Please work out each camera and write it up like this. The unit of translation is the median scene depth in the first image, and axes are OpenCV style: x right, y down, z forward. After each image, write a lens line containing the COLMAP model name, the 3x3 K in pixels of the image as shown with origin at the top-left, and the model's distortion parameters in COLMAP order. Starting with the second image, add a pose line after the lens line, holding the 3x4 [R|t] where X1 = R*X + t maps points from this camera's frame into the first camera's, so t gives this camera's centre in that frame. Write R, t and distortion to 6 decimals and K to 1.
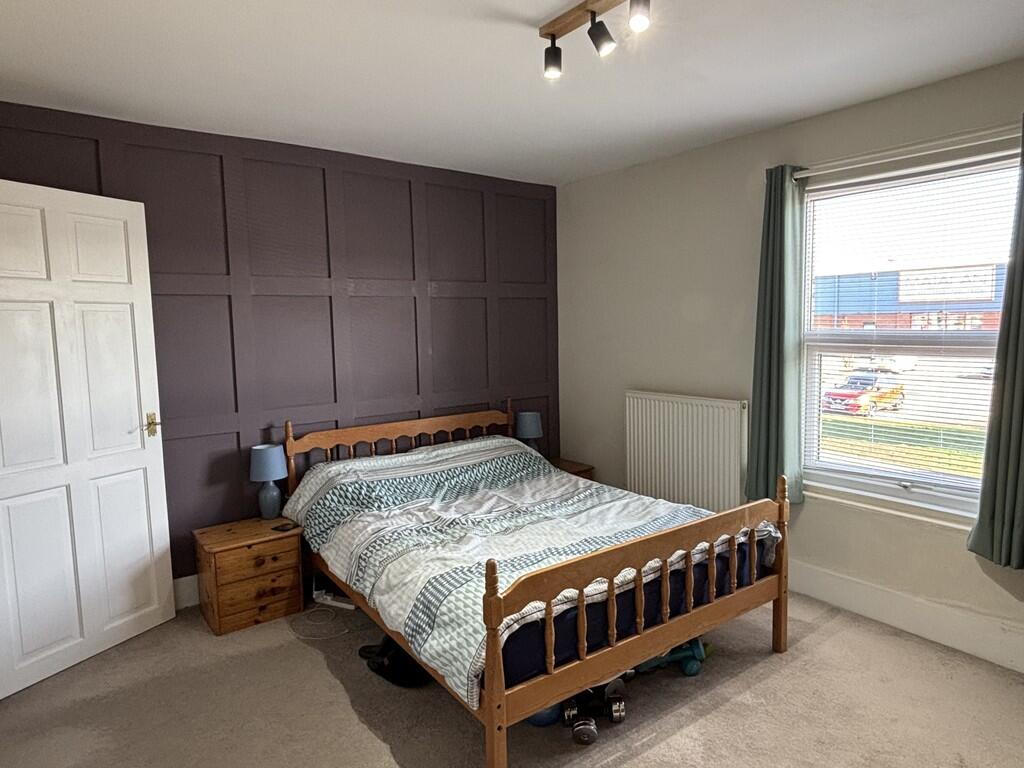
lens RADIAL K [[613.2, 0, 512.0], [0, 613.2, 384.0], [0, 0, 1]] dist [0.000609, -0.000121]
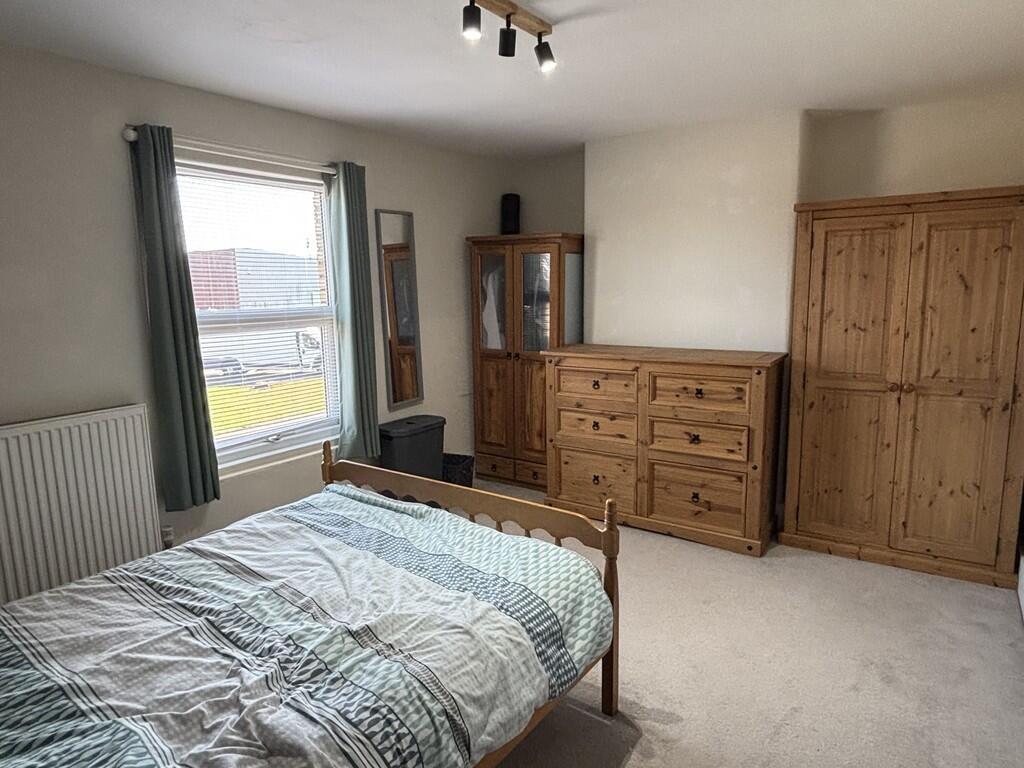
lens RADIAL K [[639.4, 0, 512.0], [0, 639.4, 384.0], [0, 0, 1]] dist [-0.038255, -0.000463]
pose [[-0.328801, -0.117067, 0.937115, -0.659404], [0.124897, 0.978181, 0.166019, -0.087242], [-0.936104, 0.171630, -0.307006, 0.933862]]
